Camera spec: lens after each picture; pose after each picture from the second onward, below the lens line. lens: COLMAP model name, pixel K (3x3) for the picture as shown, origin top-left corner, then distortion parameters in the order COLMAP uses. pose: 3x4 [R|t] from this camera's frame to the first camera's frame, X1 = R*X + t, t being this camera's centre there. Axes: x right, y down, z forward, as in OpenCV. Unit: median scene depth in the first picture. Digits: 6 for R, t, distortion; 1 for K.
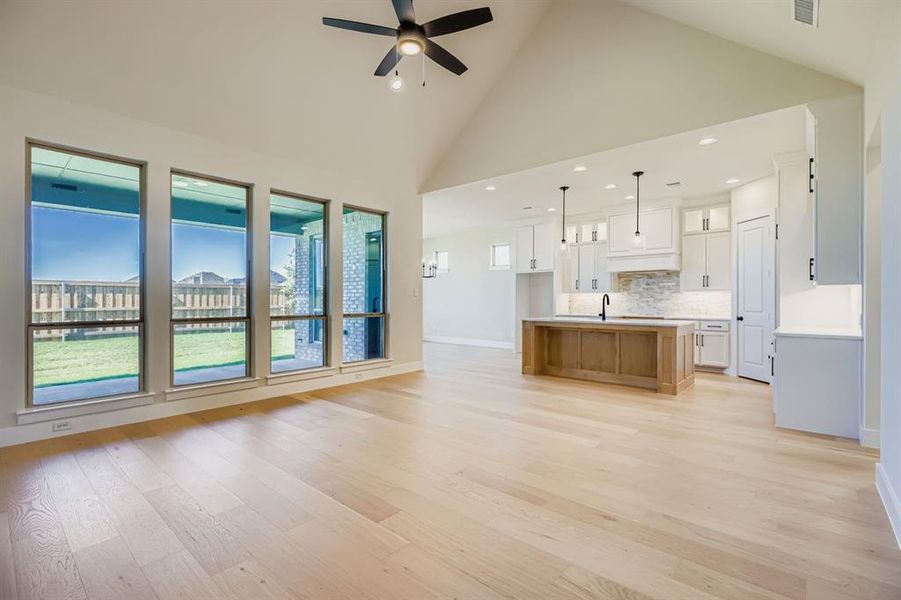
lens RADIAL K [[411.5, 0, 447.9], [0, 411.5, 301.6], [0, 0, 1]] dist [0.000321, -0.000742]
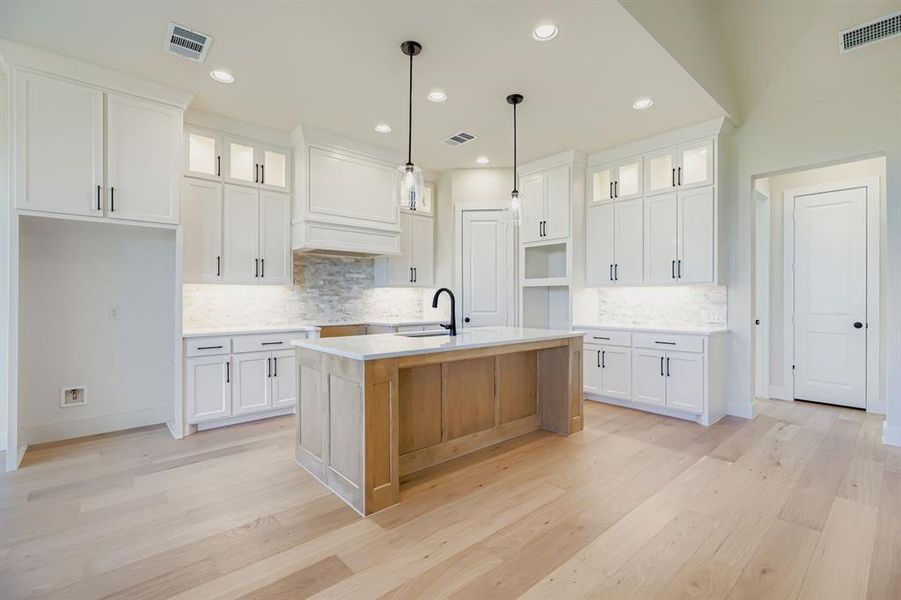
lens RADIAL K [[411.5, 0, 450.7], [0, 411.5, 297.2], [0, 0, 1]] dist [0.000321, -0.000742]
pose [[0.121214, 0.003489, 0.992620, -0.129857], [0.003966, 0.999984, -0.003999, -0.003312], [-0.992618, 0.004422, 0.121199, 0.753108]]
